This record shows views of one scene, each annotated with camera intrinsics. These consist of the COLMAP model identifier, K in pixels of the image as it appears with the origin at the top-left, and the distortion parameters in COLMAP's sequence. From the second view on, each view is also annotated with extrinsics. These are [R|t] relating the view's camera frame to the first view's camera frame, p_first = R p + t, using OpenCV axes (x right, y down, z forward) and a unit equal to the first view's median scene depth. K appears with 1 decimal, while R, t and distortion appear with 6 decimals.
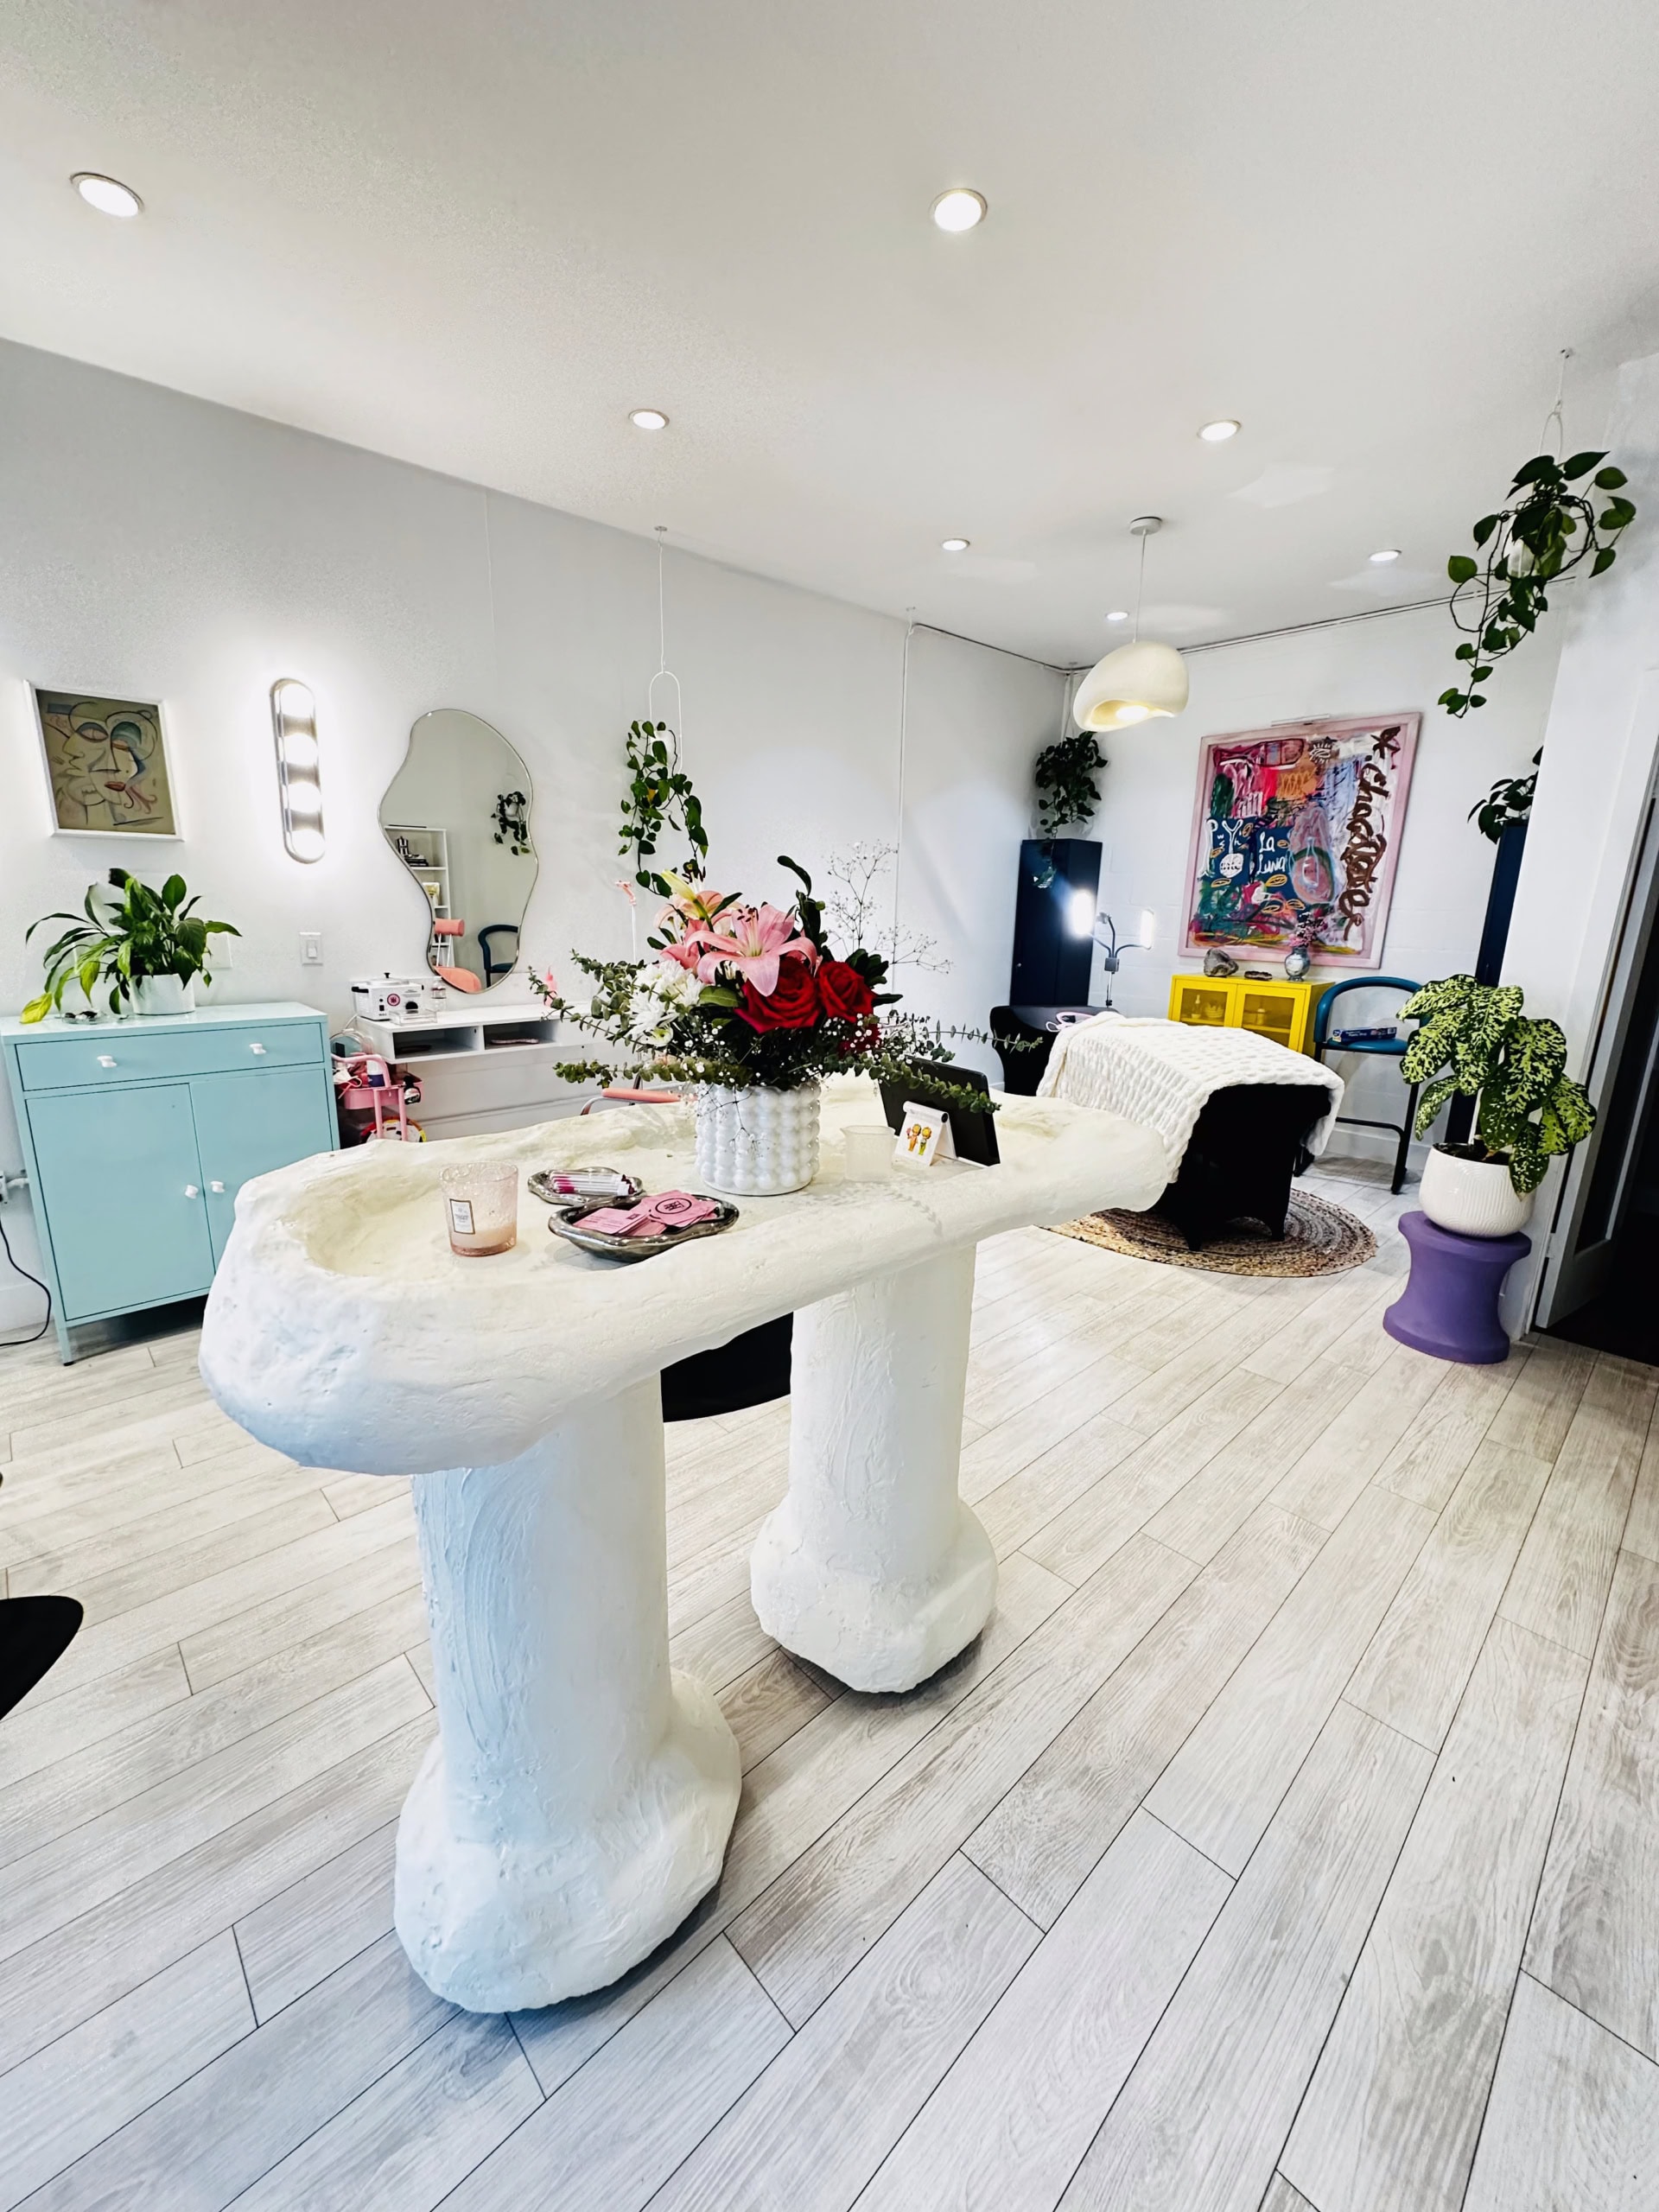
lens RADIAL K [[879.2, 0, 824.2], [0, 879.2, 1103.6], [0, 0, 1]] dist [-0.002004, -0.000054]
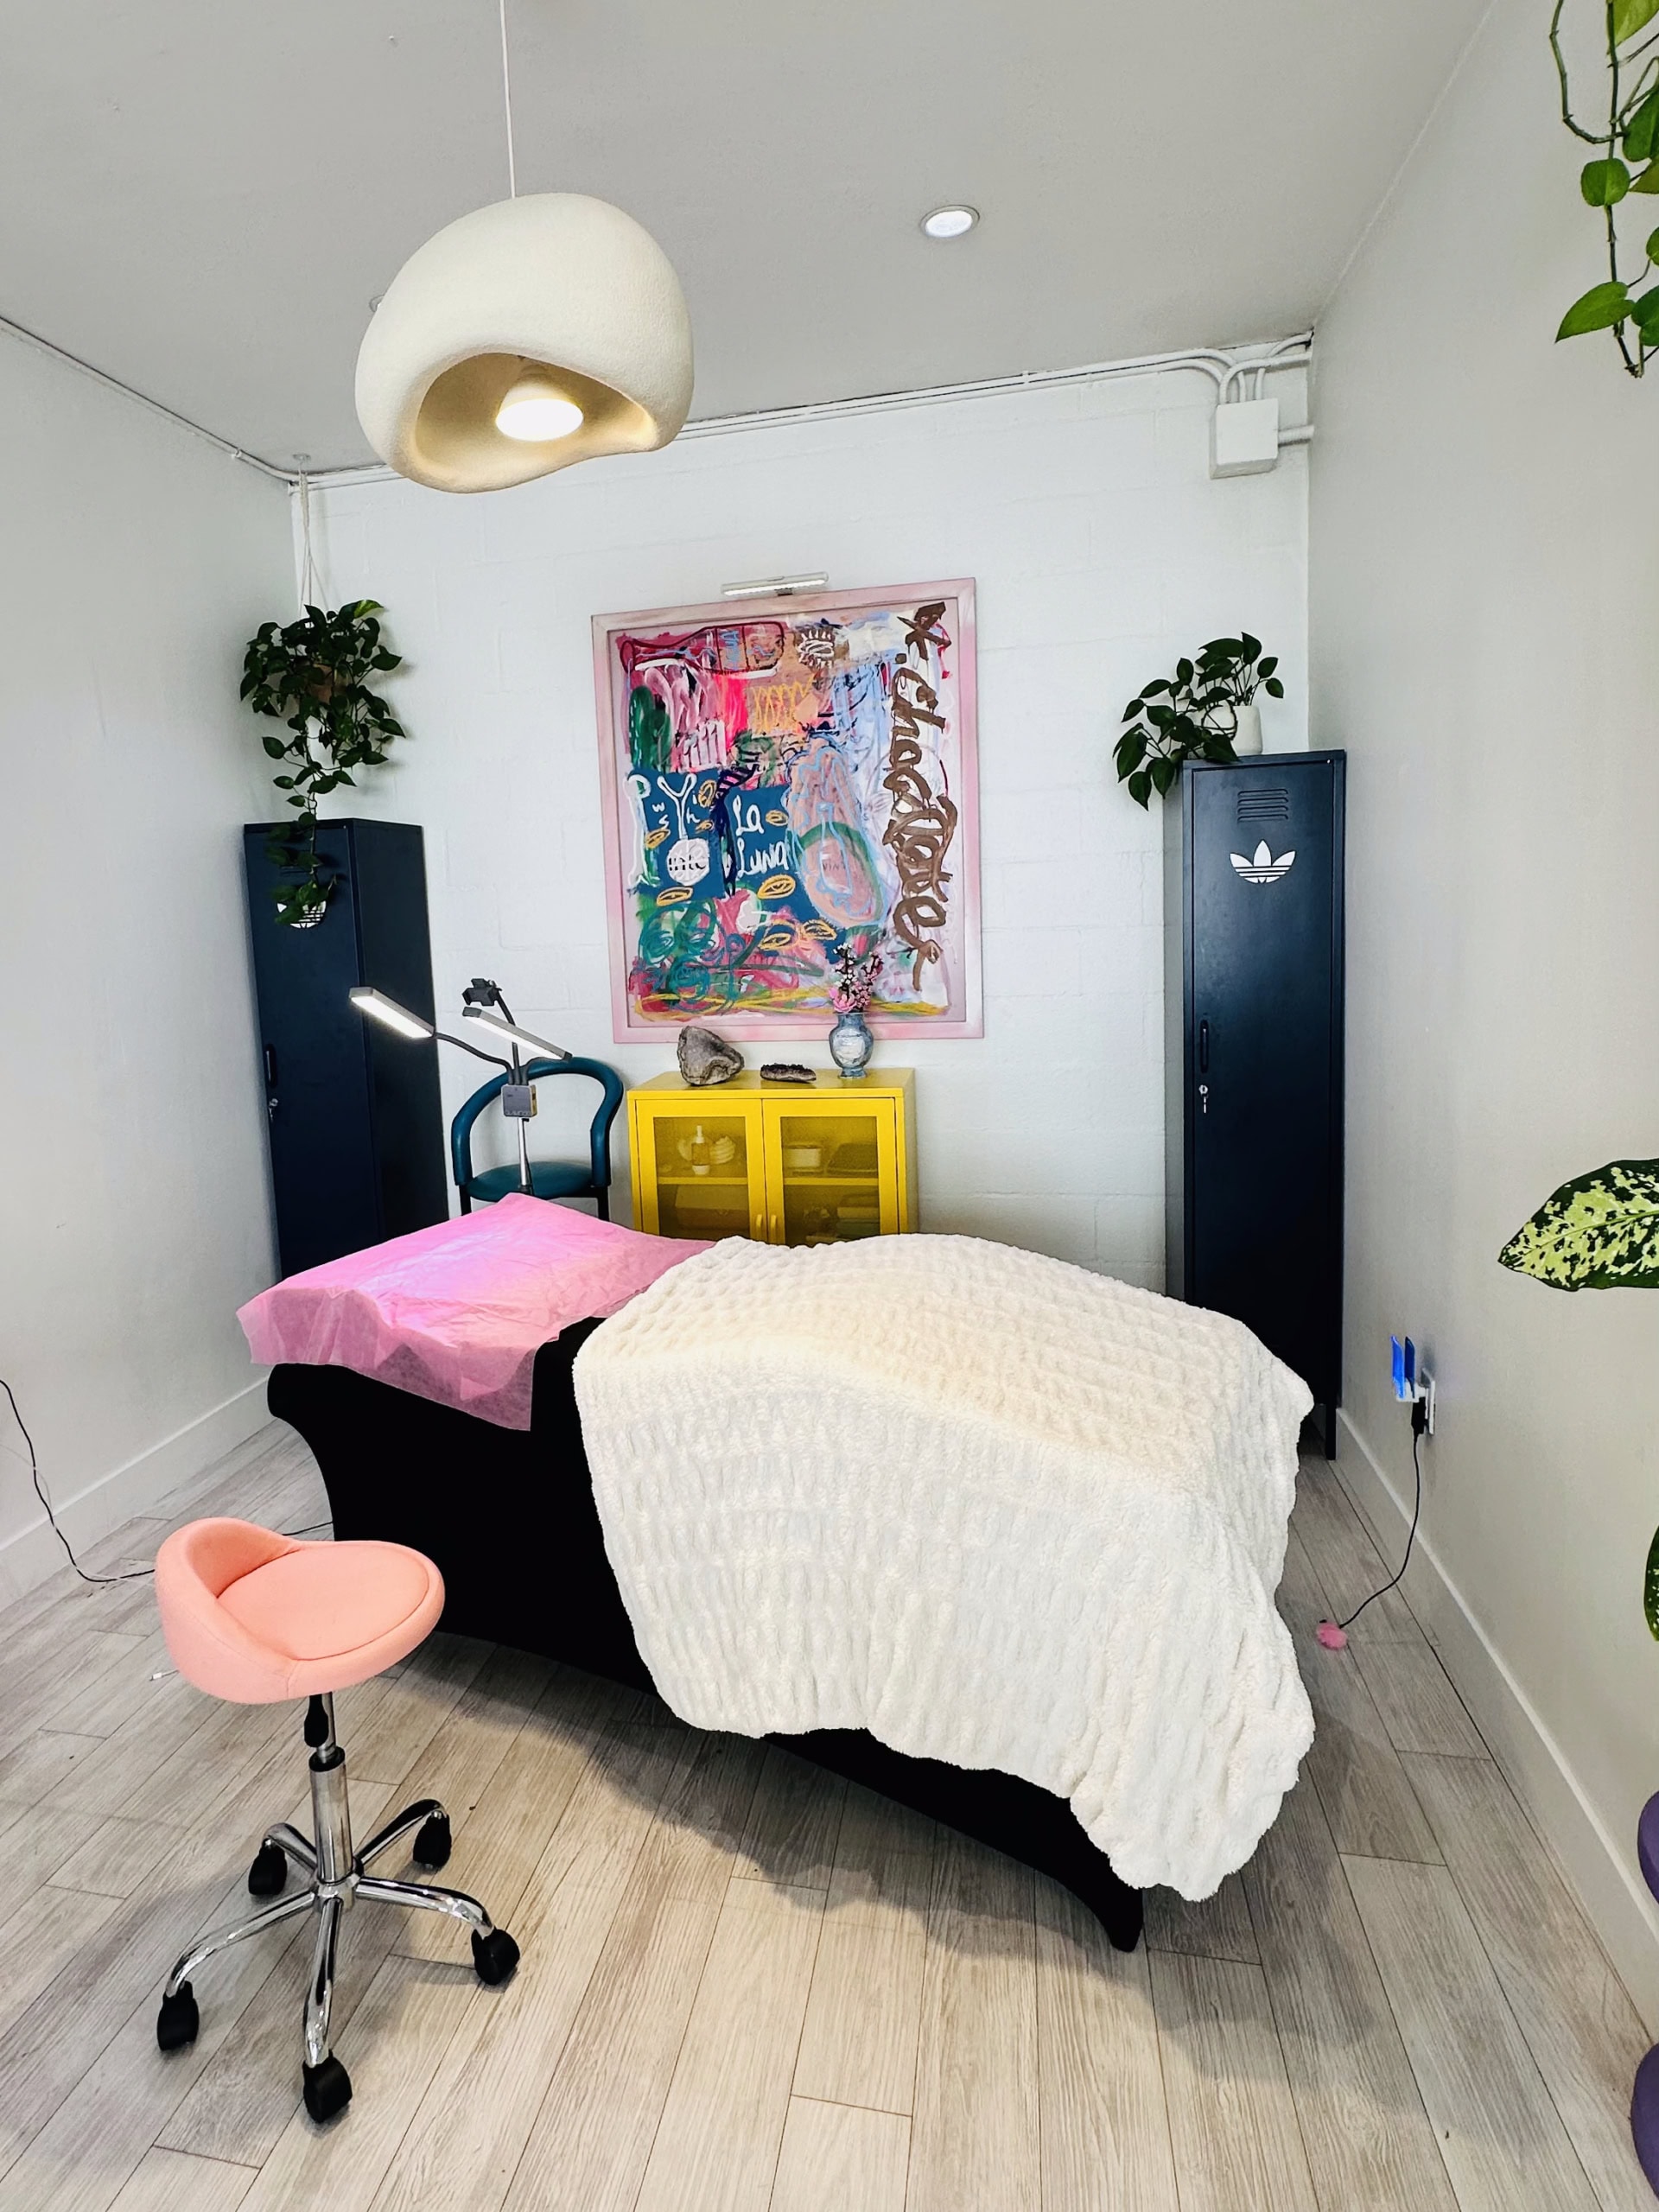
lens RADIAL K [[879.2, 0, 779.2], [0, 879.2, 1009.5], [0, 0, 1]] dist [-0.002004, -0.000054]
pose [[0.791135, -0.099857, 0.603435, 0.269066], [0.190970, 0.977589, -0.088598, -0.187686], [-0.581065, 0.185331, 0.792475, 0.824567]]
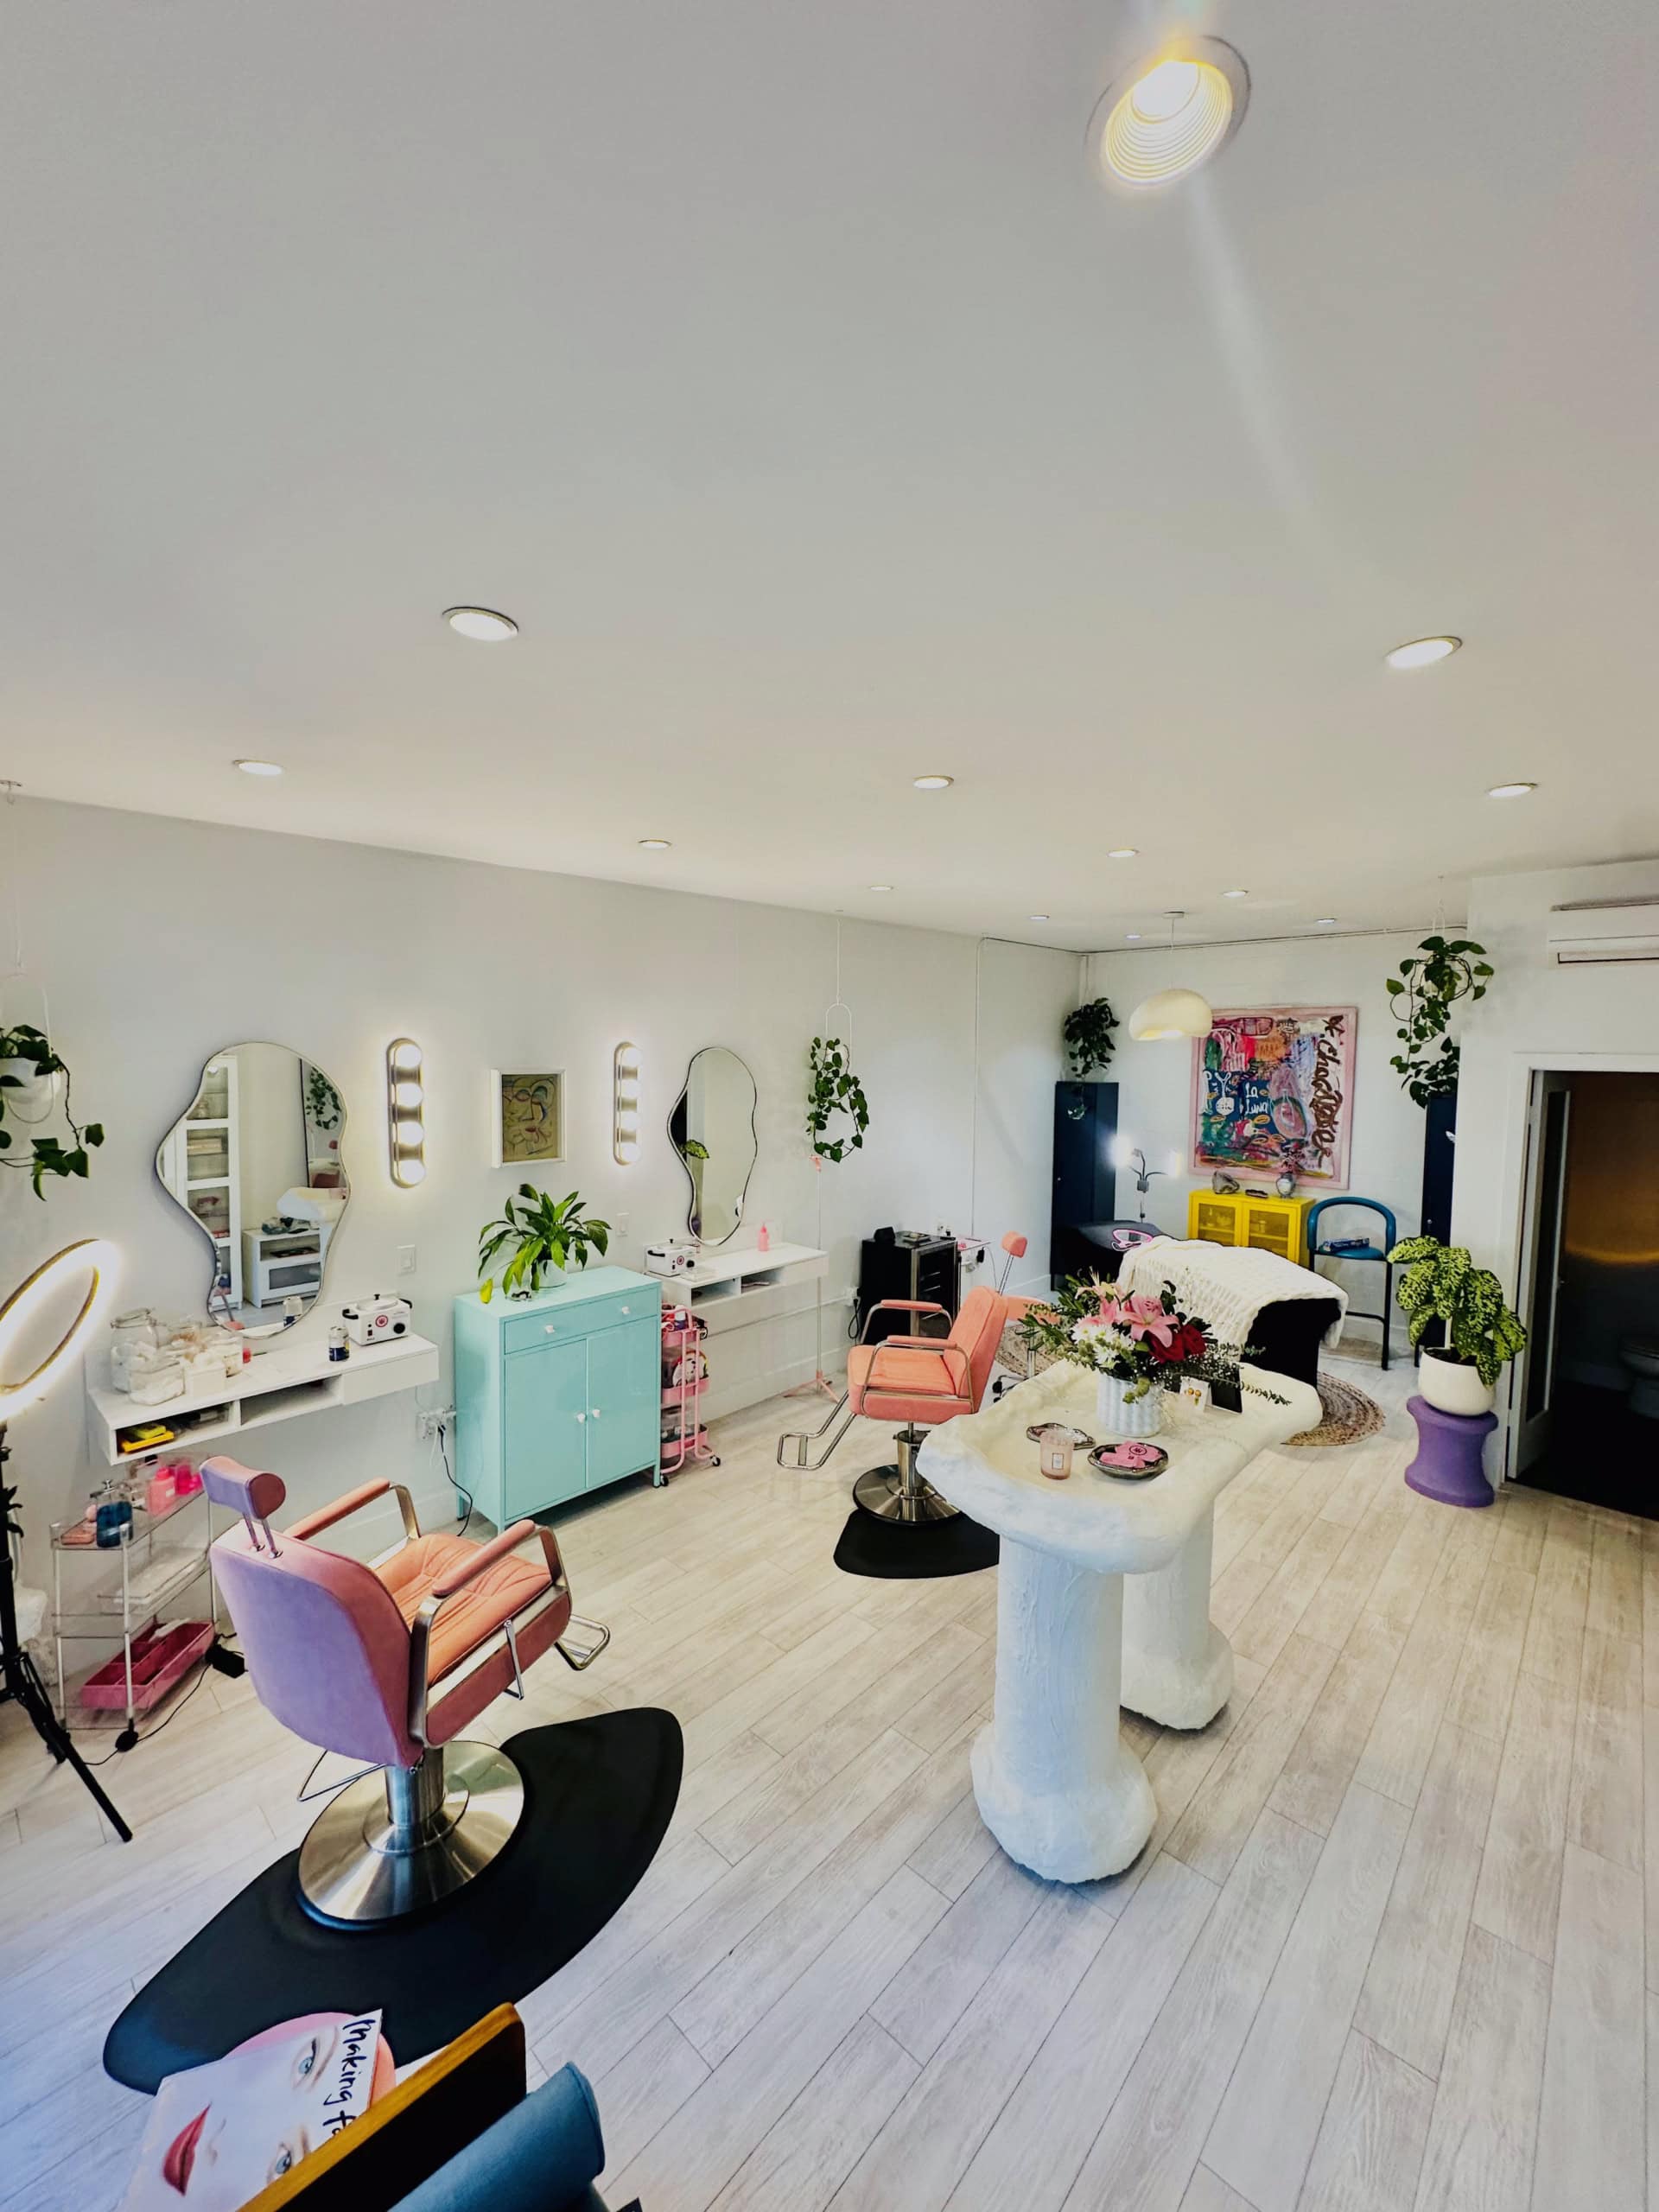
lens RADIAL K [[879.2, 0, 824.2], [0, 879.2, 1103.4], [0, 0, 1]] dist [-0.002004, -0.000054]
pose [[0.997834, -0.014961, 0.064057, -0.296307], [0.025383, 0.985947, -0.165118, -0.107520], [-0.060687, 0.166386, 0.984191, -0.340076]]
